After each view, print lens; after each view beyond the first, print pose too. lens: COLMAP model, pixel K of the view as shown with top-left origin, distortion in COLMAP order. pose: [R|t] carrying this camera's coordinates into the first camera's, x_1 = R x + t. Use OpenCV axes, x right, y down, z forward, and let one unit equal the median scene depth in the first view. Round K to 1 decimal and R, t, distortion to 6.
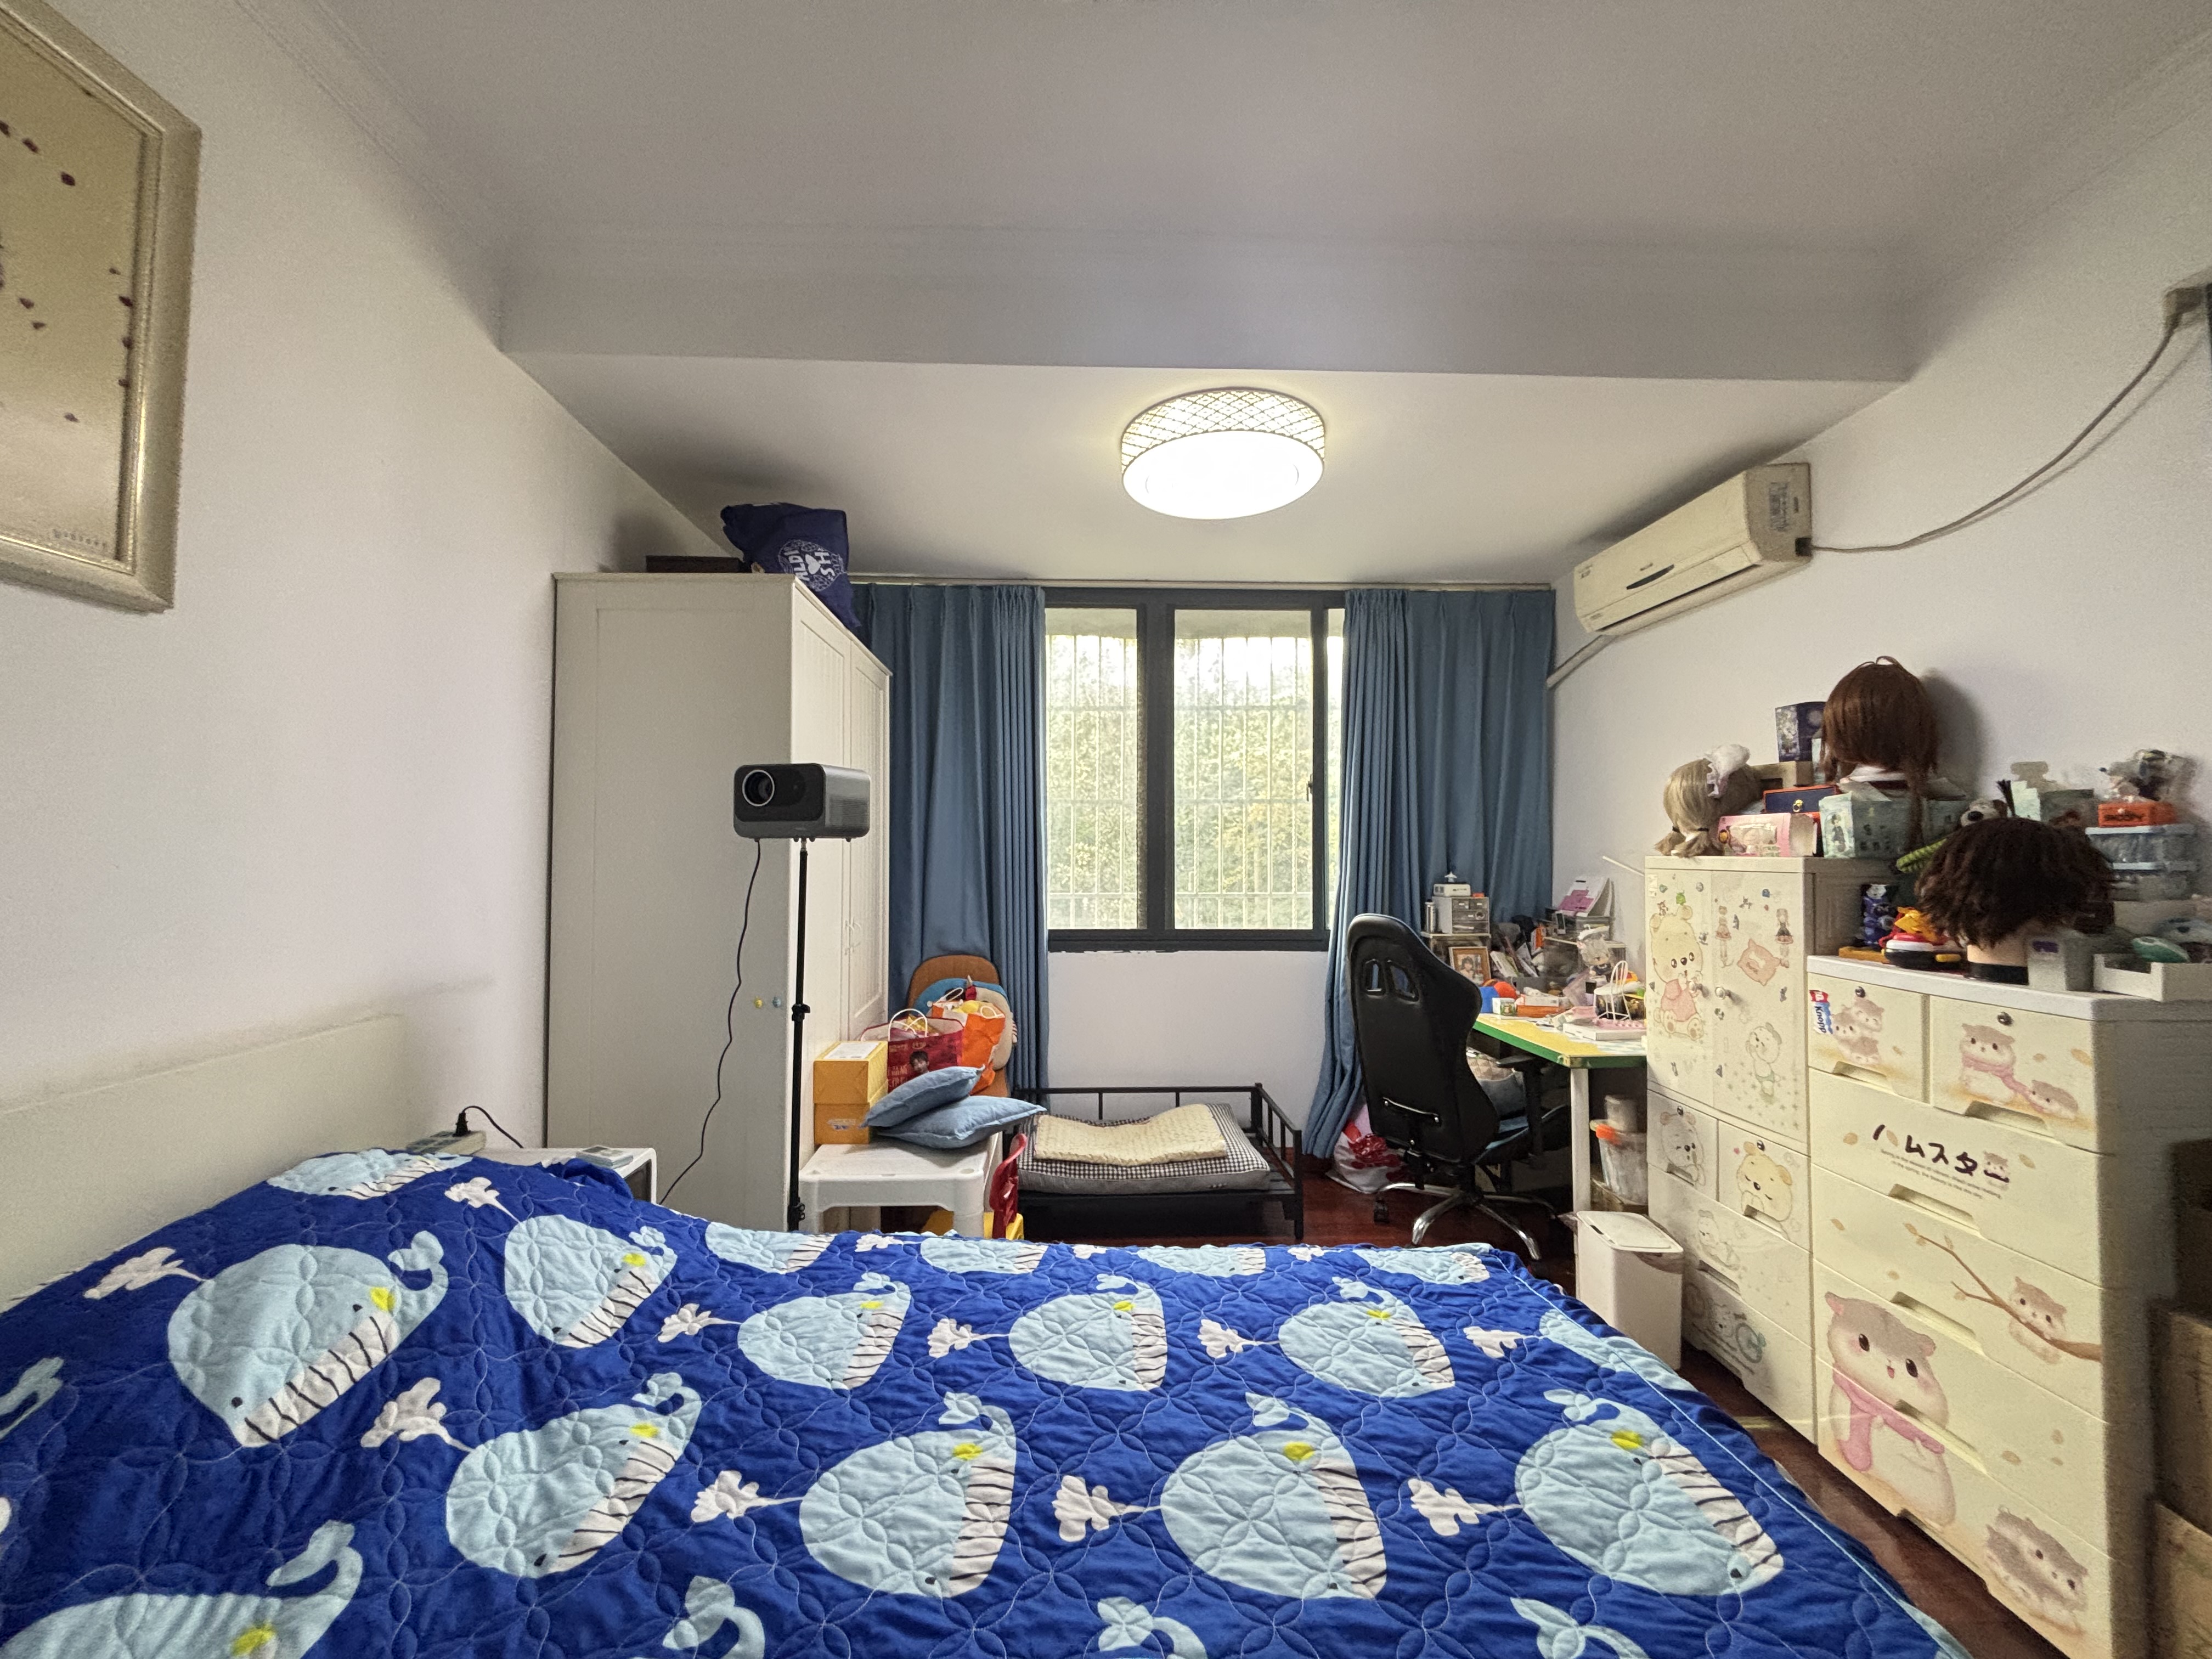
lens RADIAL K [[881.8, 0, 1102.8], [0, 881.8, 830.5], [0, 0, 1]] dist [-0.011913, -0.001302]
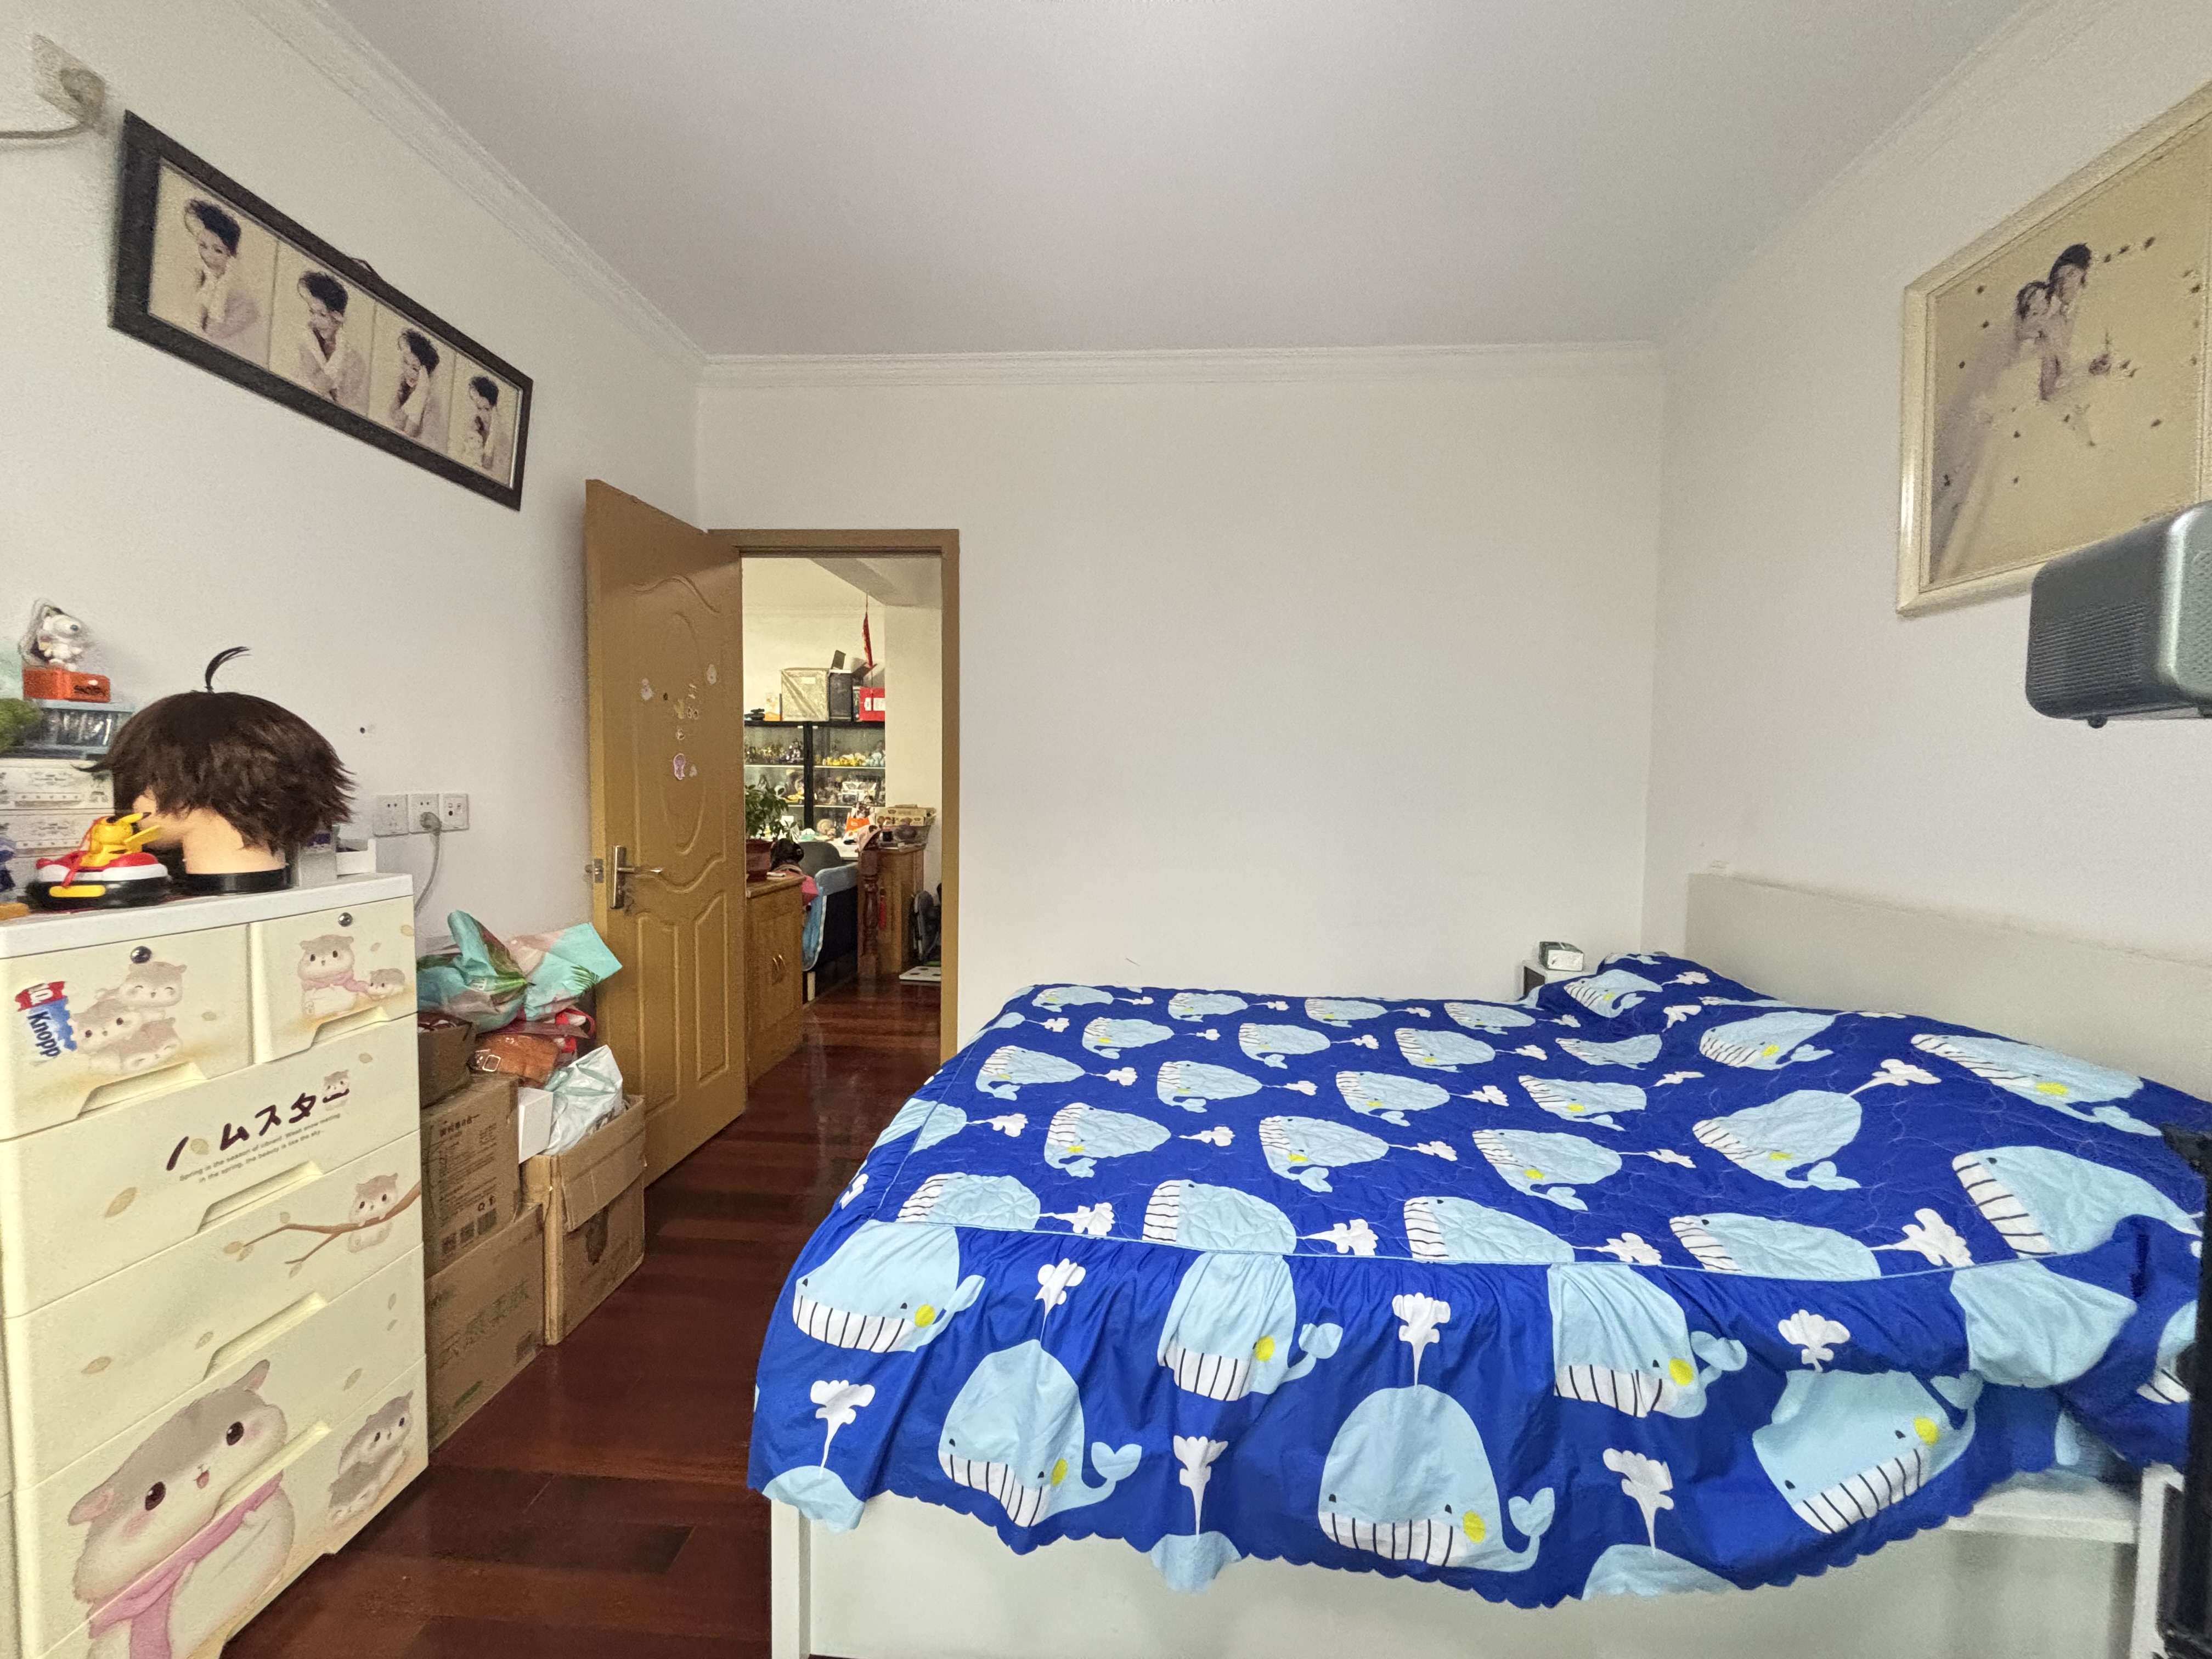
lens RADIAL K [[881.8, 0, 1104.6], [0, 881.8, 821.3], [0, 0, 1]] dist [-0.011913, -0.001302]
pose [[-0.995293, -0.021841, 0.094422, 0.139415], [-0.018939, 0.999324, 0.031523, 0.062730], [-0.095047, 0.029586, -0.995033, 1.685091]]
